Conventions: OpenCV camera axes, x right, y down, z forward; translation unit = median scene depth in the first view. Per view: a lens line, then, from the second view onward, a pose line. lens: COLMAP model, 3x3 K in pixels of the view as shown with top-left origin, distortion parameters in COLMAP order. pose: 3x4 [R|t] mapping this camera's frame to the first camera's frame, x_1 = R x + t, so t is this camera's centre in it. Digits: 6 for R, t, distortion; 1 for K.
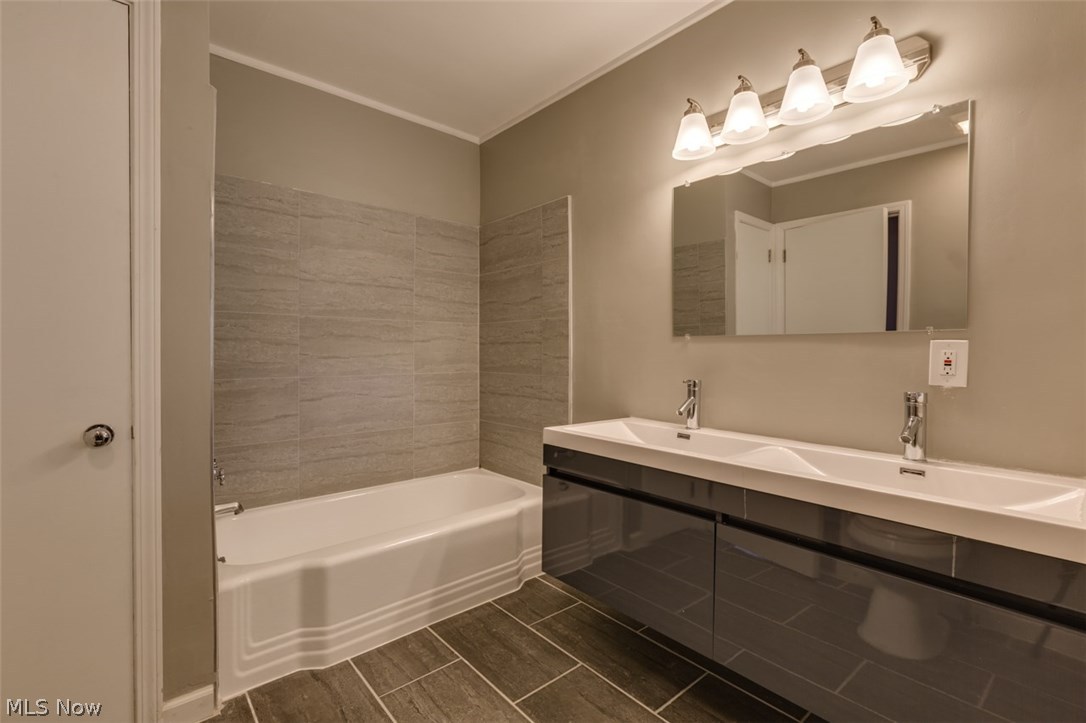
lens RADIAL K [[487.3, 0, 542.5], [0, 487.3, 357.2], [0, 0, 1]] dist [0.001725, 0.000626]
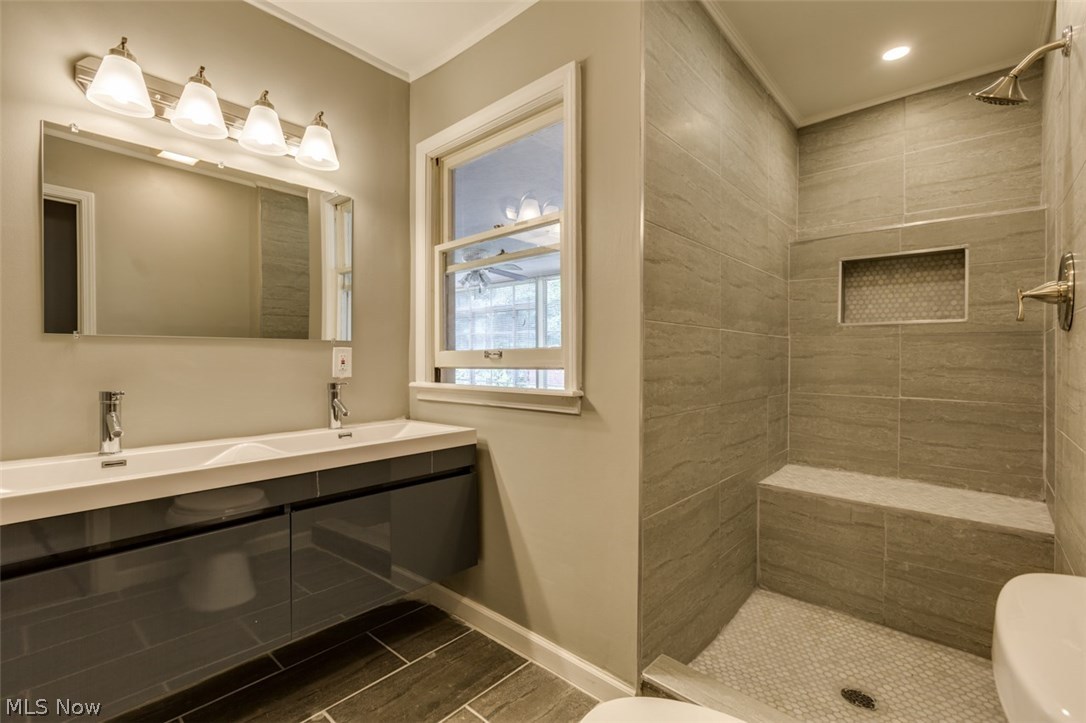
lens RADIAL K [[487.3, 0, 542.5], [0, 487.3, 357.2], [0, 0, 1]] dist [0.001725, 0.000626]
pose [[-0.108099, -0.005726, 0.994124, -0.700599], [0.014472, 0.999868, 0.007333, -0.004199], [-0.994035, 0.015179, -0.108002, 0.508382]]
